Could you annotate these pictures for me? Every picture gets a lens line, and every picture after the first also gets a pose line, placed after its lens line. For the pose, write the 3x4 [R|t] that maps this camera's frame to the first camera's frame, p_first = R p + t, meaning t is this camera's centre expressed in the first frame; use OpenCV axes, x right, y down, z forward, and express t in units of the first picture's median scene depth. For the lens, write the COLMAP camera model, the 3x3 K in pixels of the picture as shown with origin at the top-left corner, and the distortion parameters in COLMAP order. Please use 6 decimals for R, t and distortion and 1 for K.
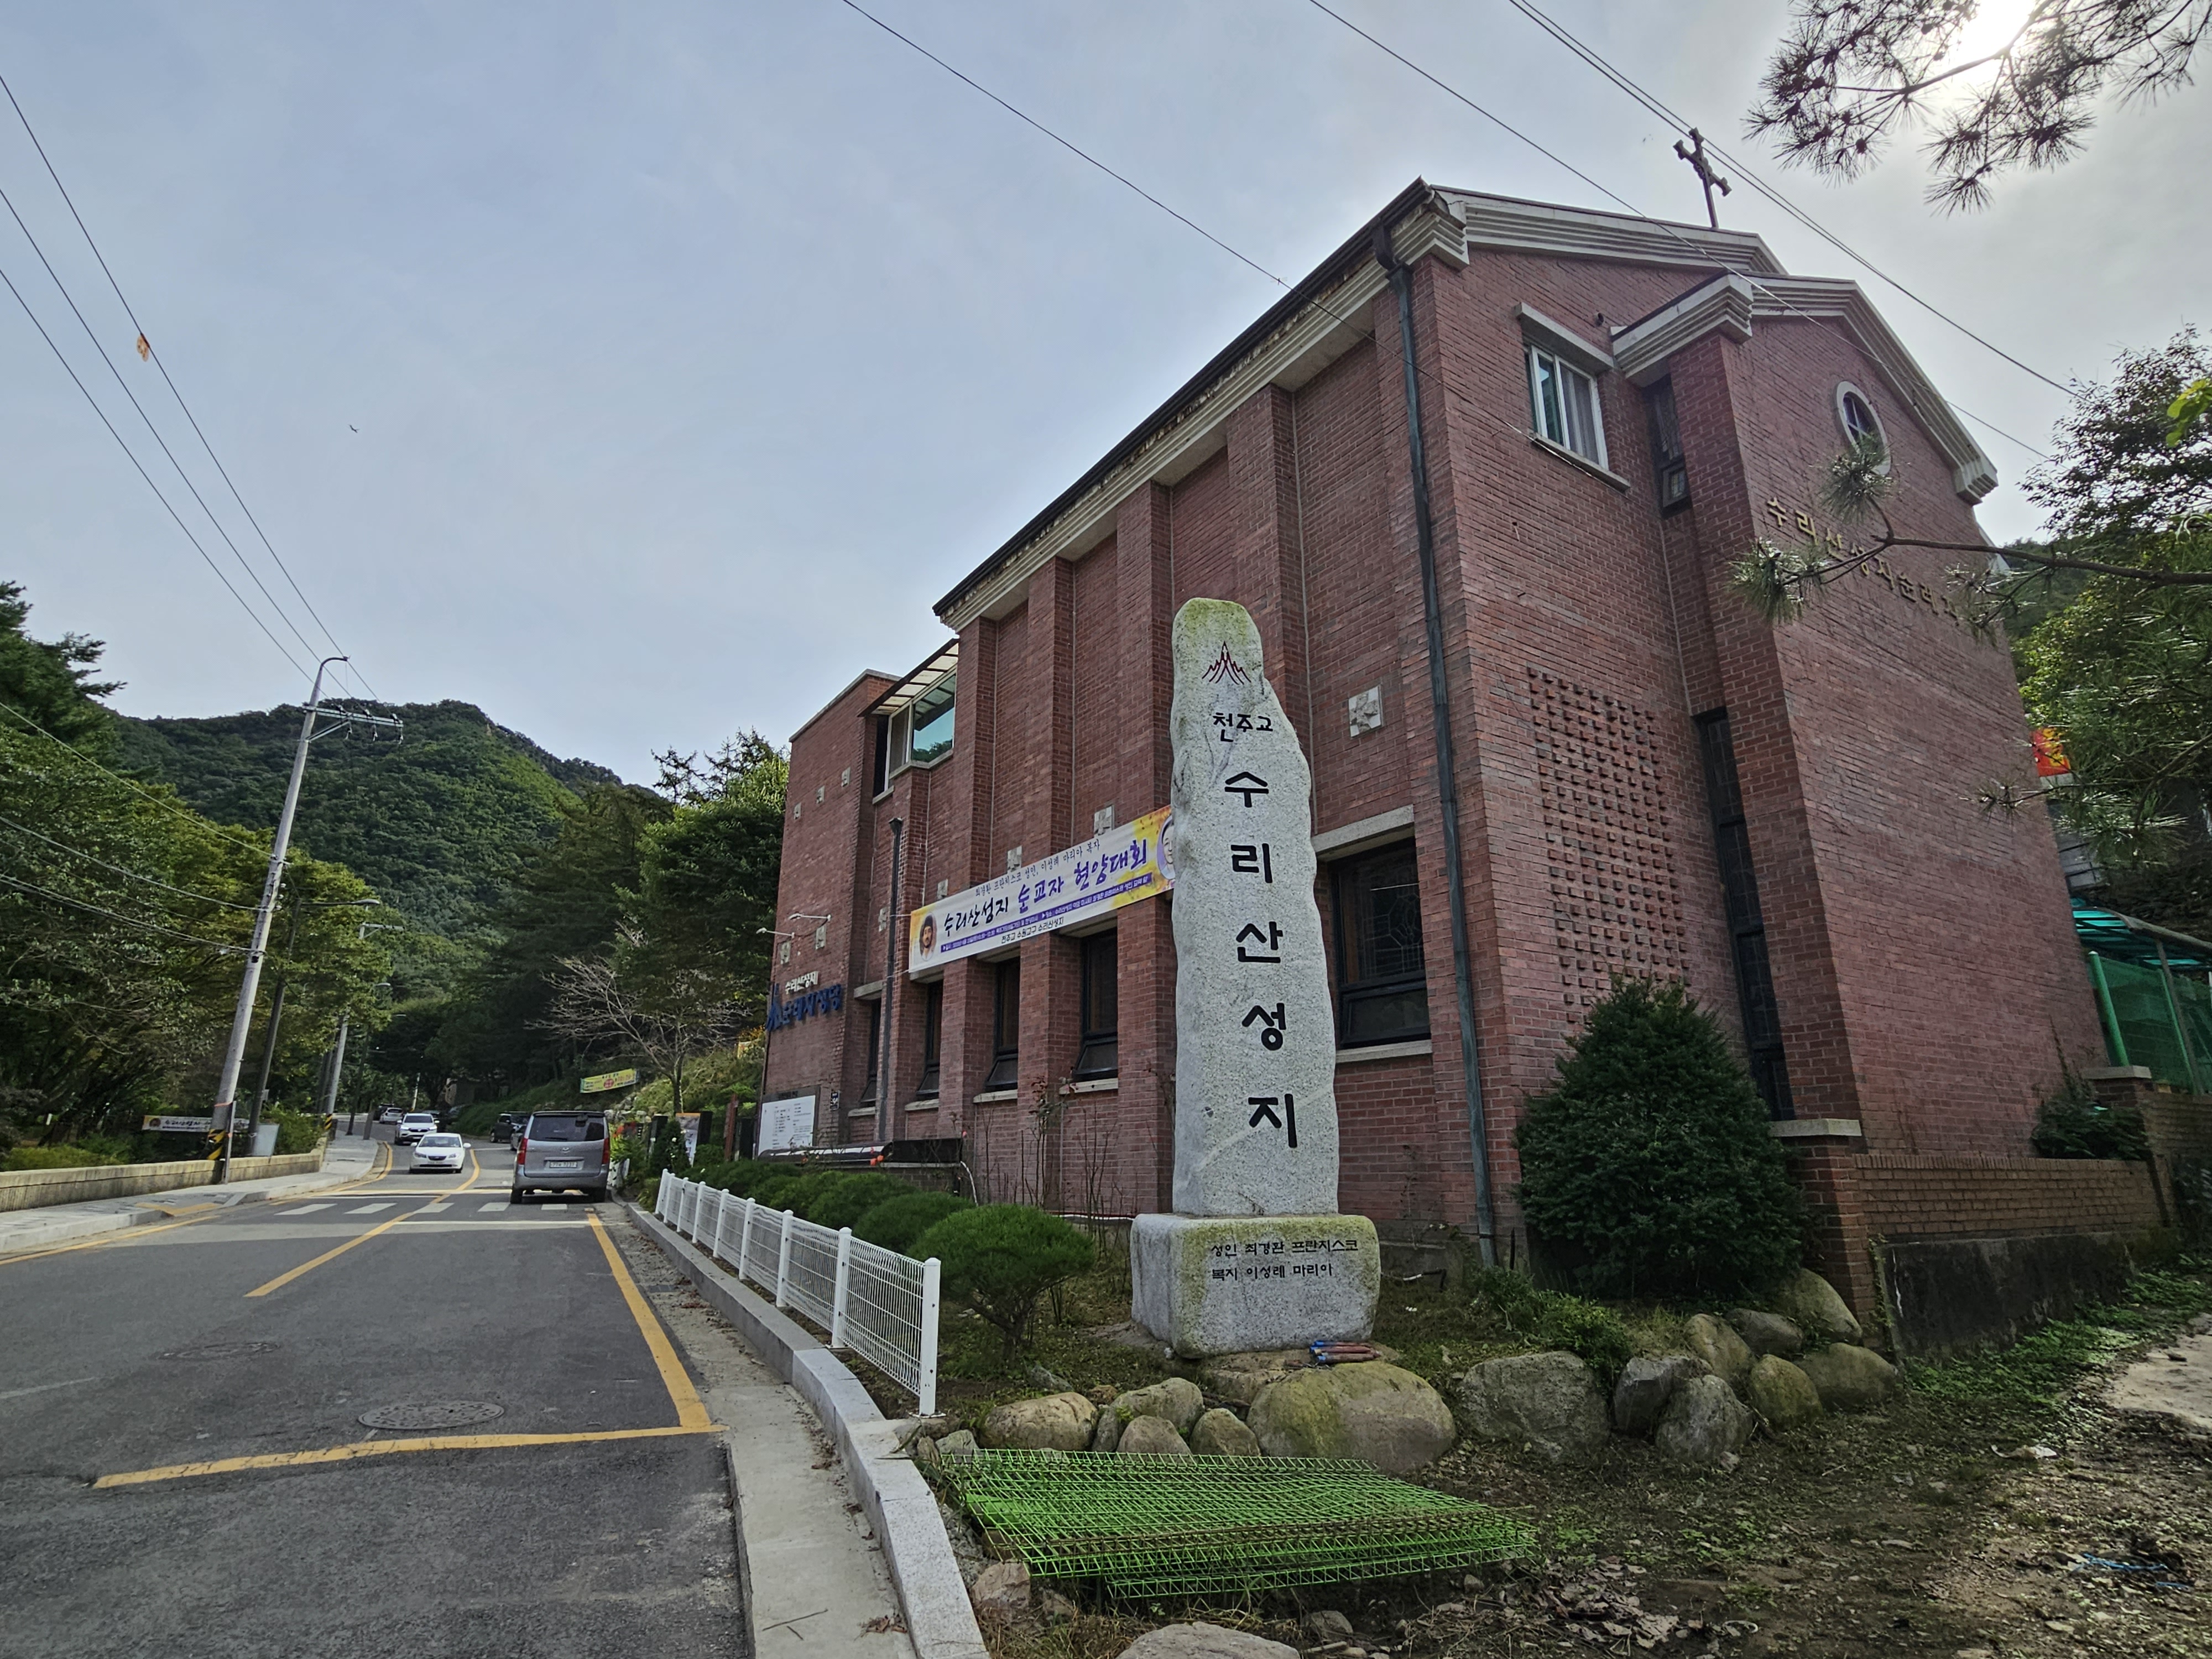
lens RADIAL K [[1117.3, 0, 1095.5], [0, 1117.3, 822.2], [0, 0, 1]] dist [-0.003028, -0.000162]
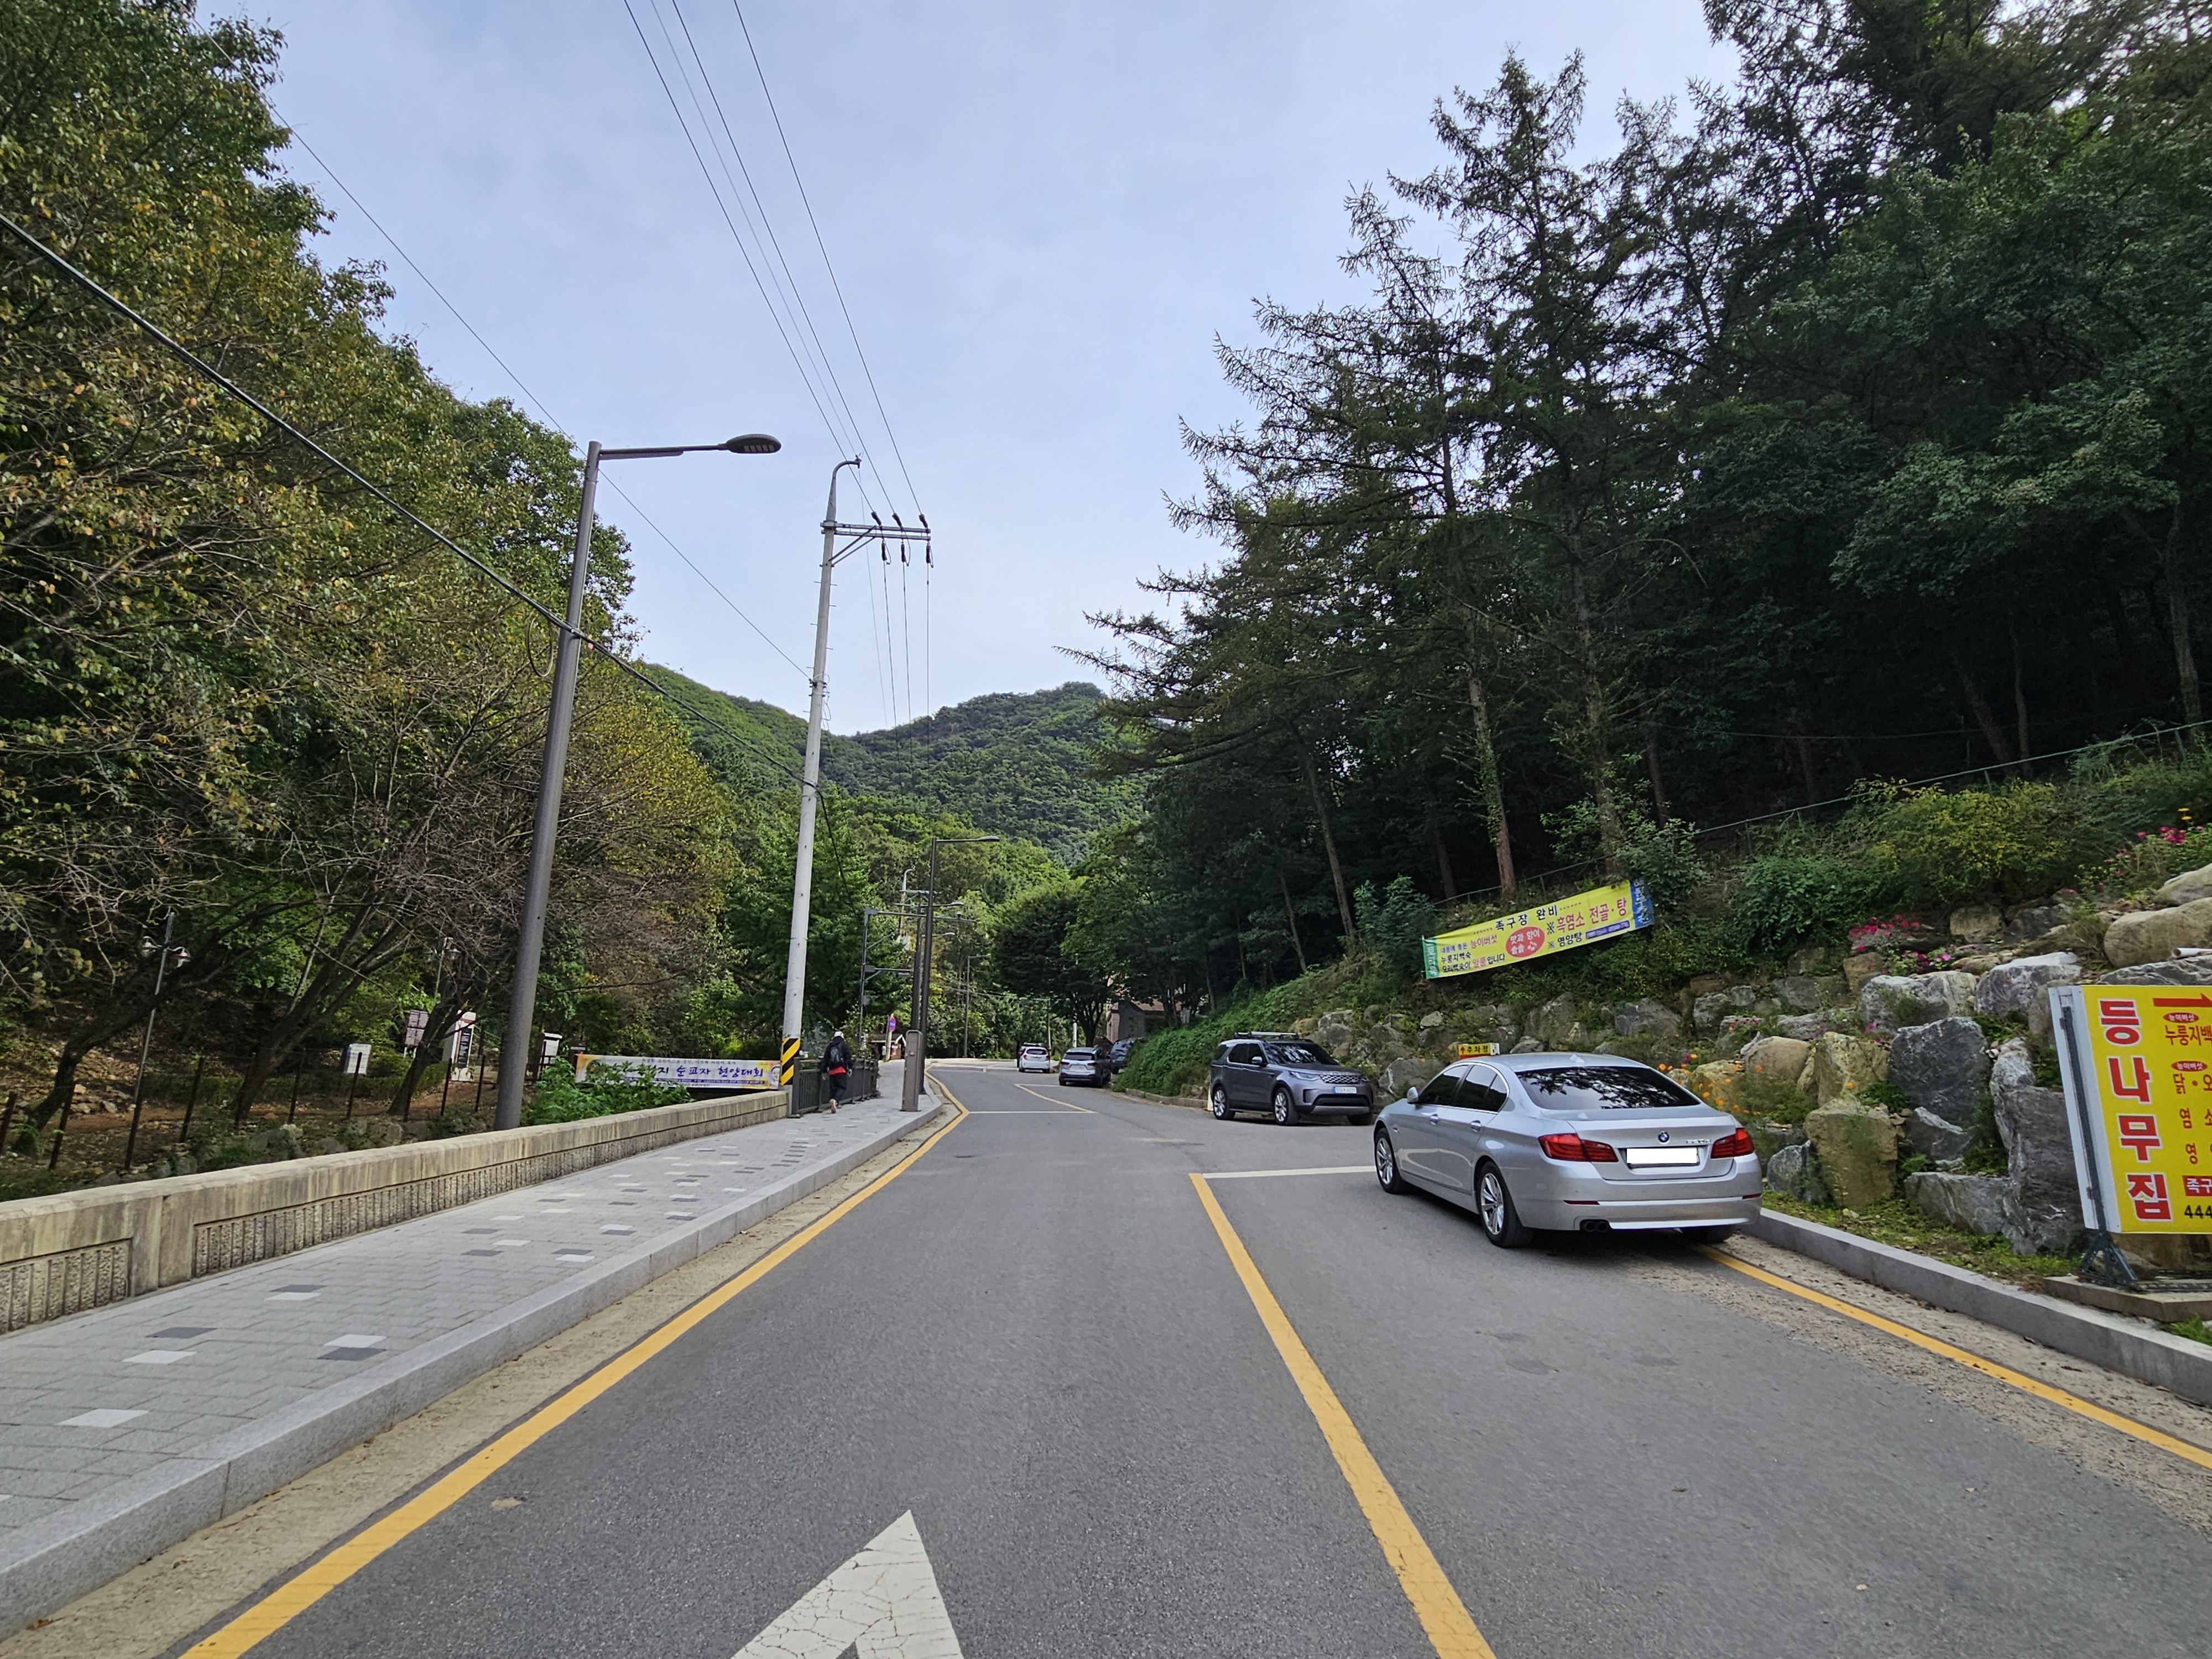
lens RADIAL K [[1117.3, 0, 1107.7], [0, 1117.3, 833.0], [0, 0, 1]] dist [-0.003028, -0.000162]
pose [[0.866889, -0.106237, -0.487049, -0.066219], [0.130072, 0.991387, 0.015269, 0.031805], [0.481232, -0.076588, 0.873241, 0.115798]]
